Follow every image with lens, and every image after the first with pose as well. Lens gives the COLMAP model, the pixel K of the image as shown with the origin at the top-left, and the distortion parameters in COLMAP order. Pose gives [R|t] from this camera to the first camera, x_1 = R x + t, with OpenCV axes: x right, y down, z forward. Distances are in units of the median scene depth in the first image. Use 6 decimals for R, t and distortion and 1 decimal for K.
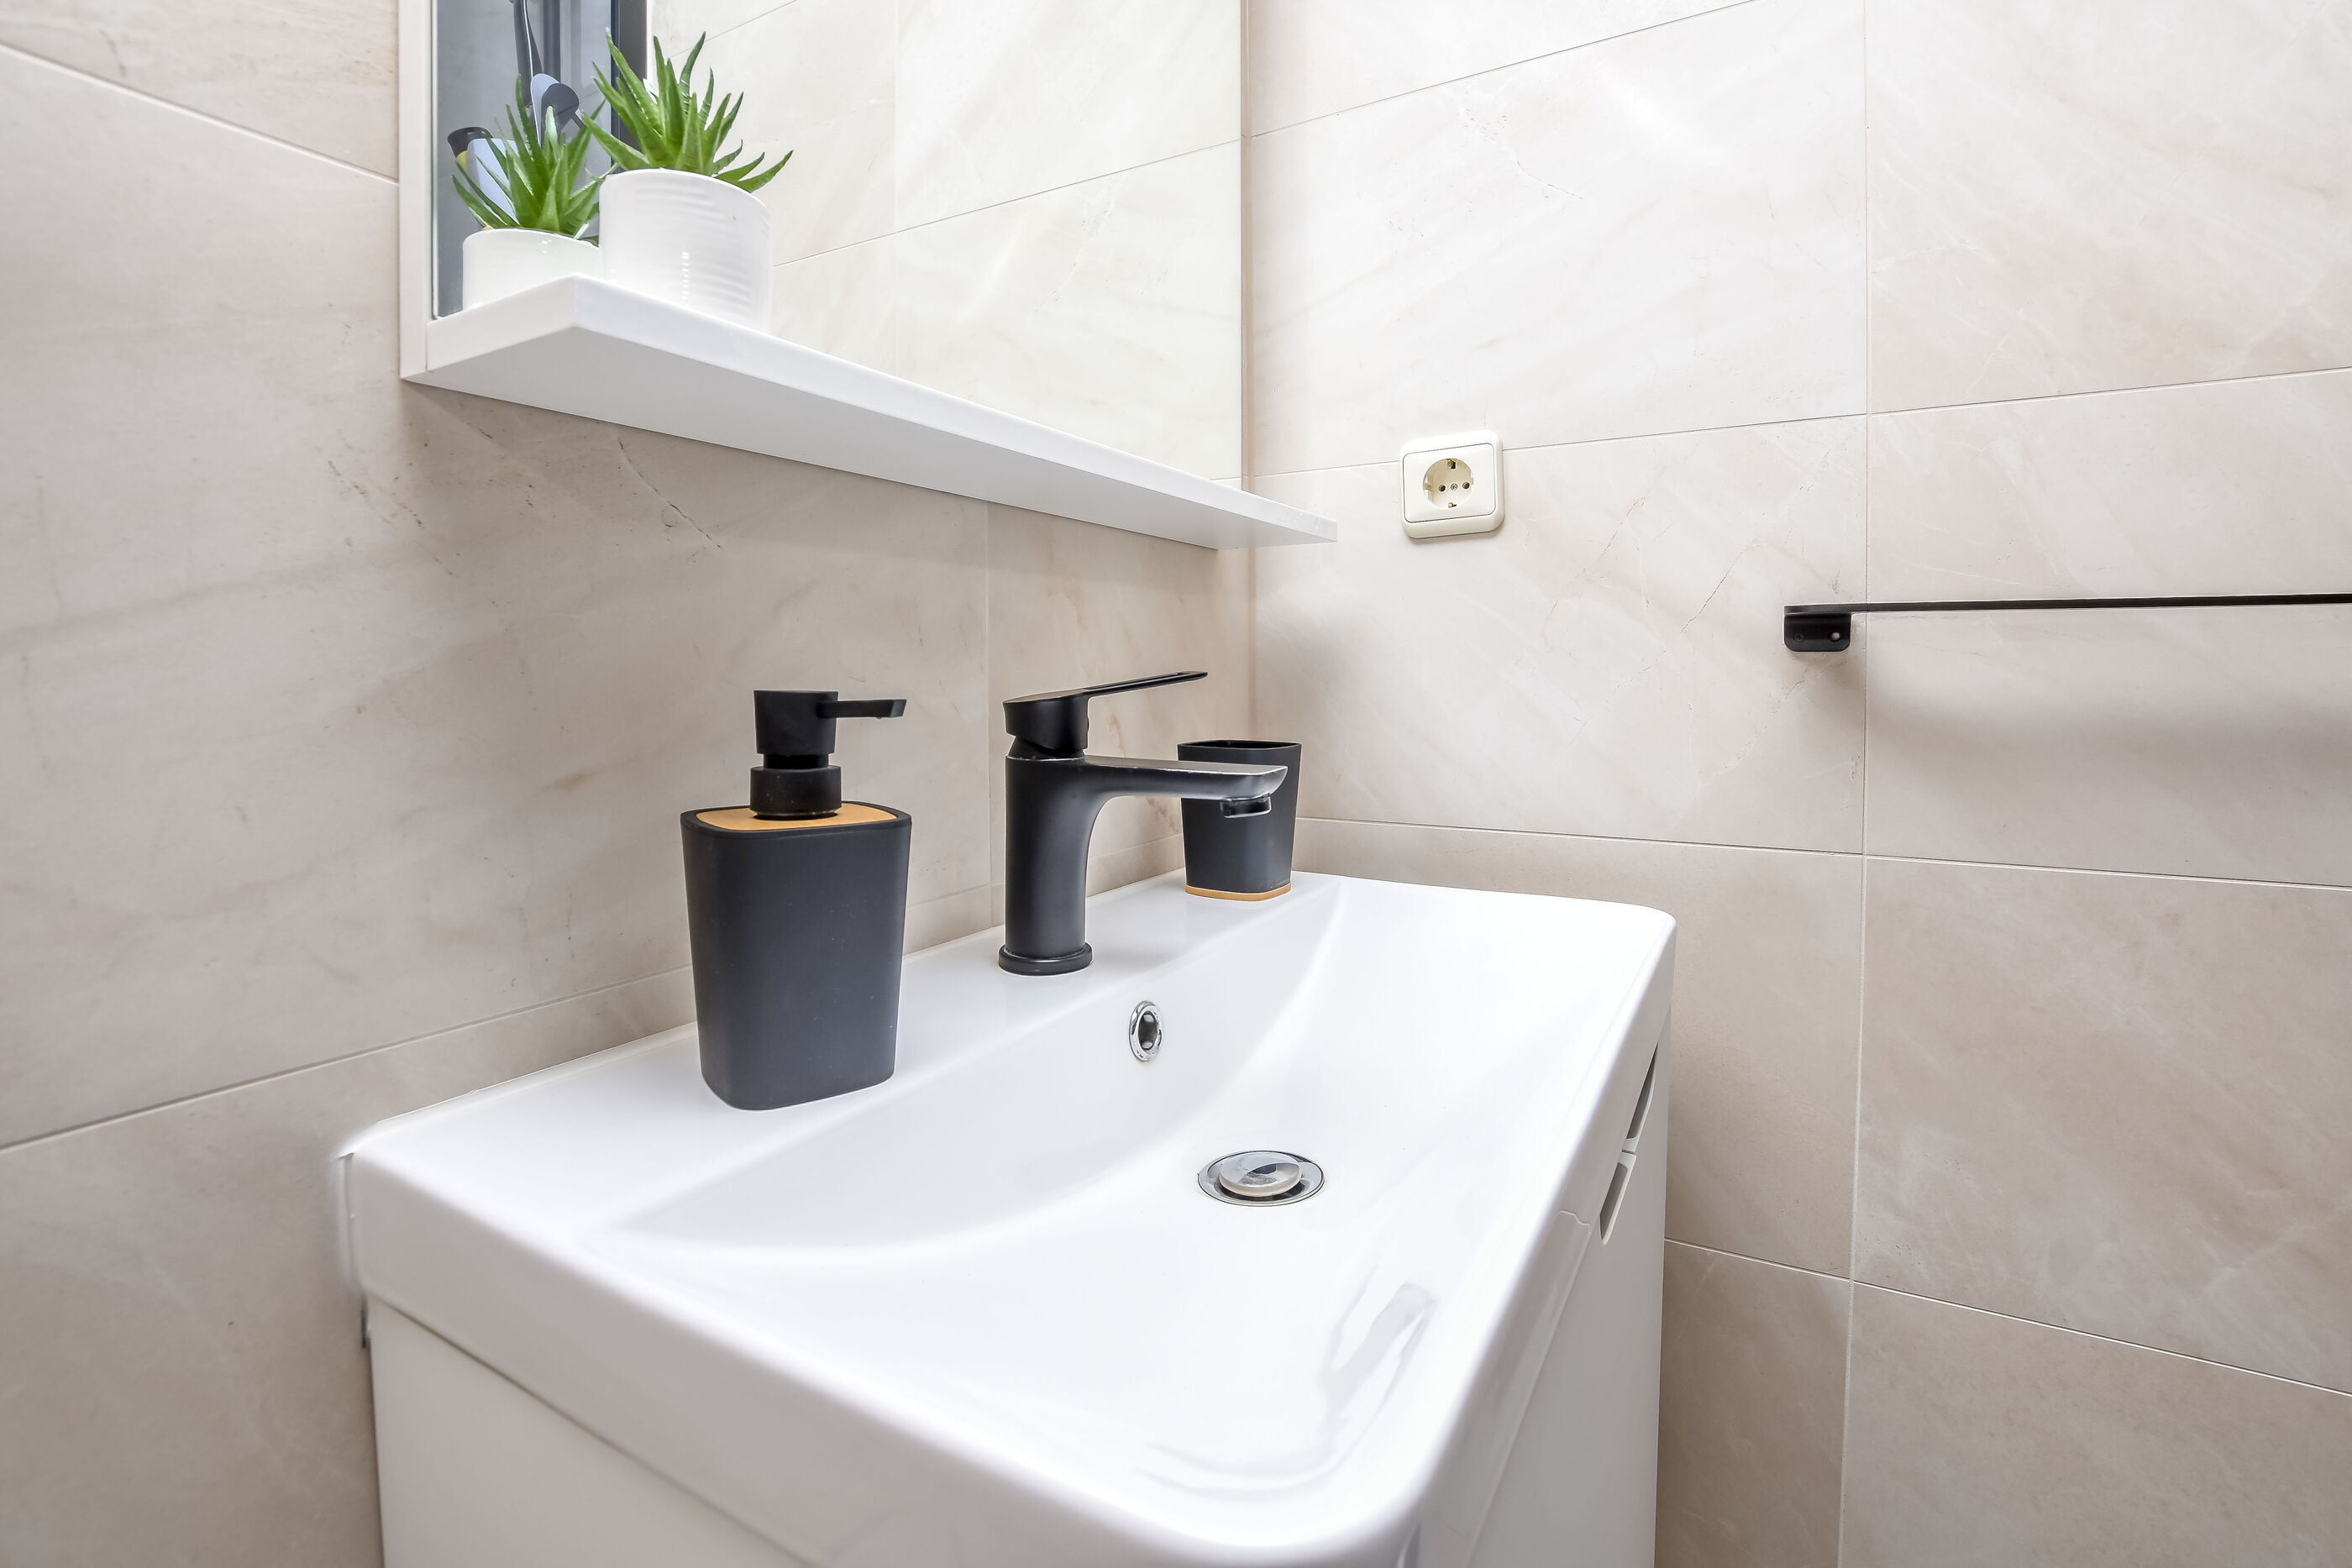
lens RADIAL K [[1045.7, 0, 1181.5], [0, 1045.7, 789.7], [0, 0, 1]] dist [-0.032919, 0.004857]
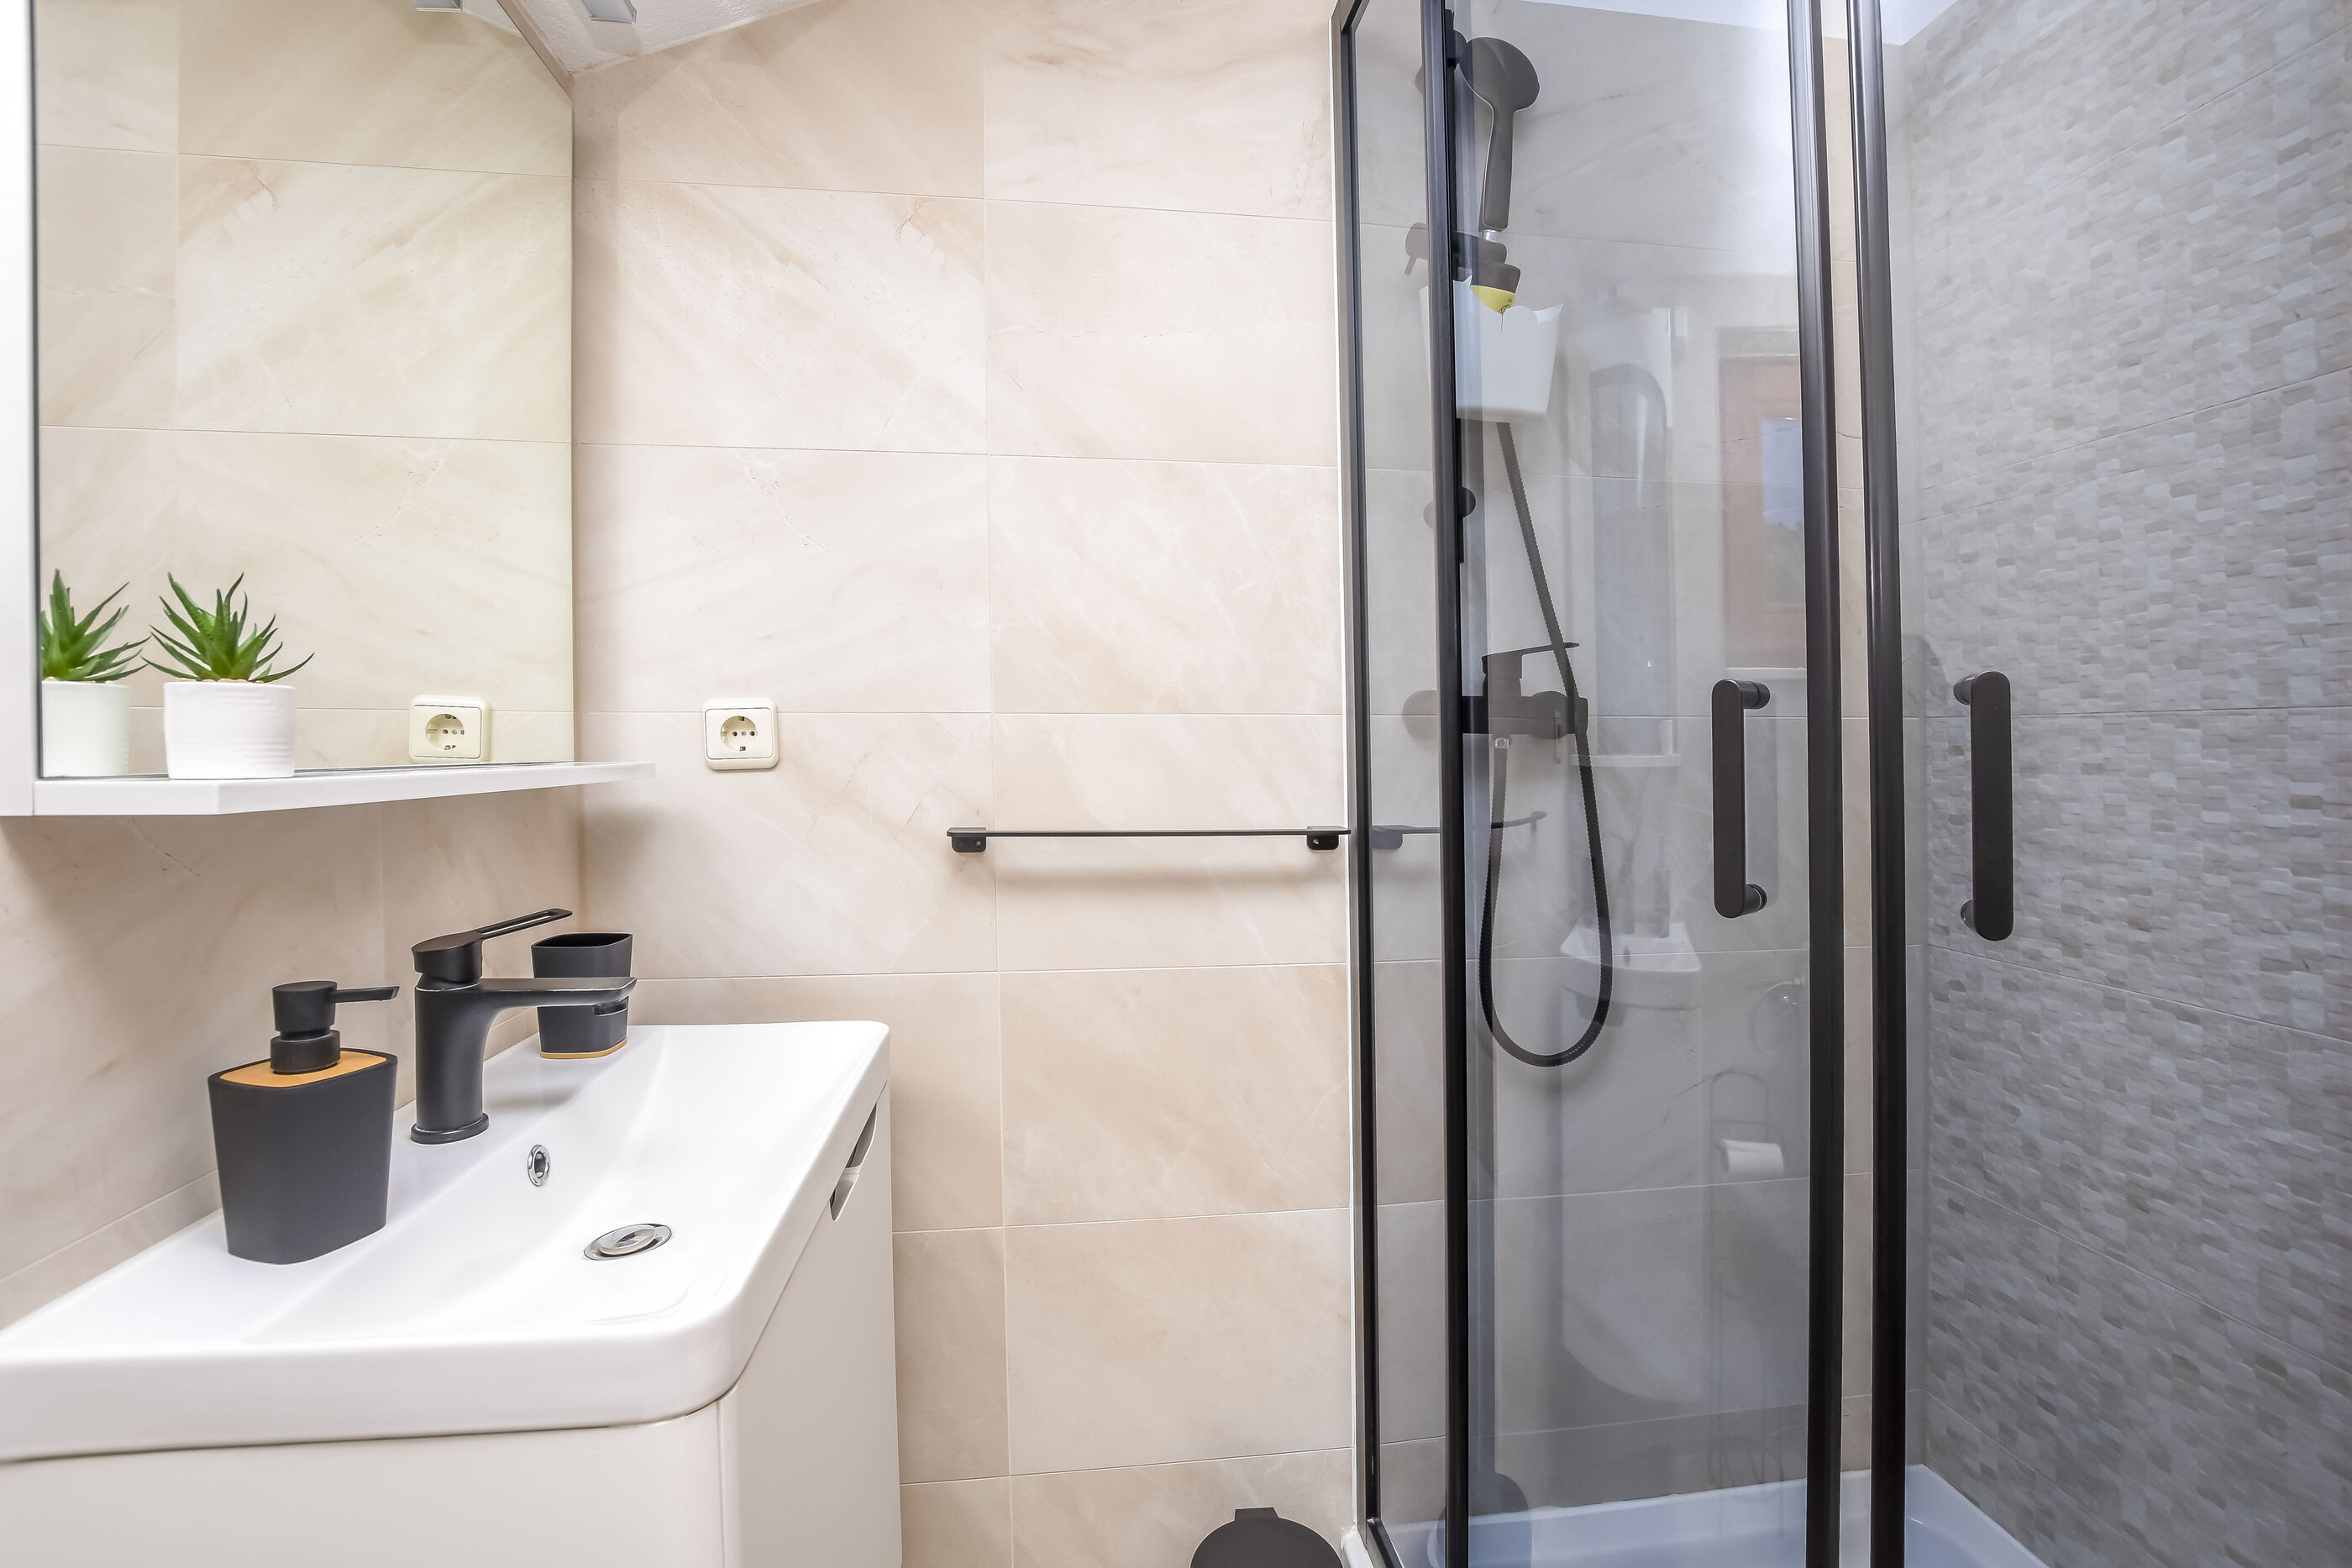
lens RADIAL K [[1045.7, 0, 1185.2], [0, 1045.7, 751.0], [0, 0, 1]] dist [-0.032919, 0.004857]
pose [[0.797804, 0.003407, 0.602908, -0.166289], [0.058818, 0.994774, -0.083452, -0.164077], [-0.600042, 0.102040, 0.793434, -0.714649]]
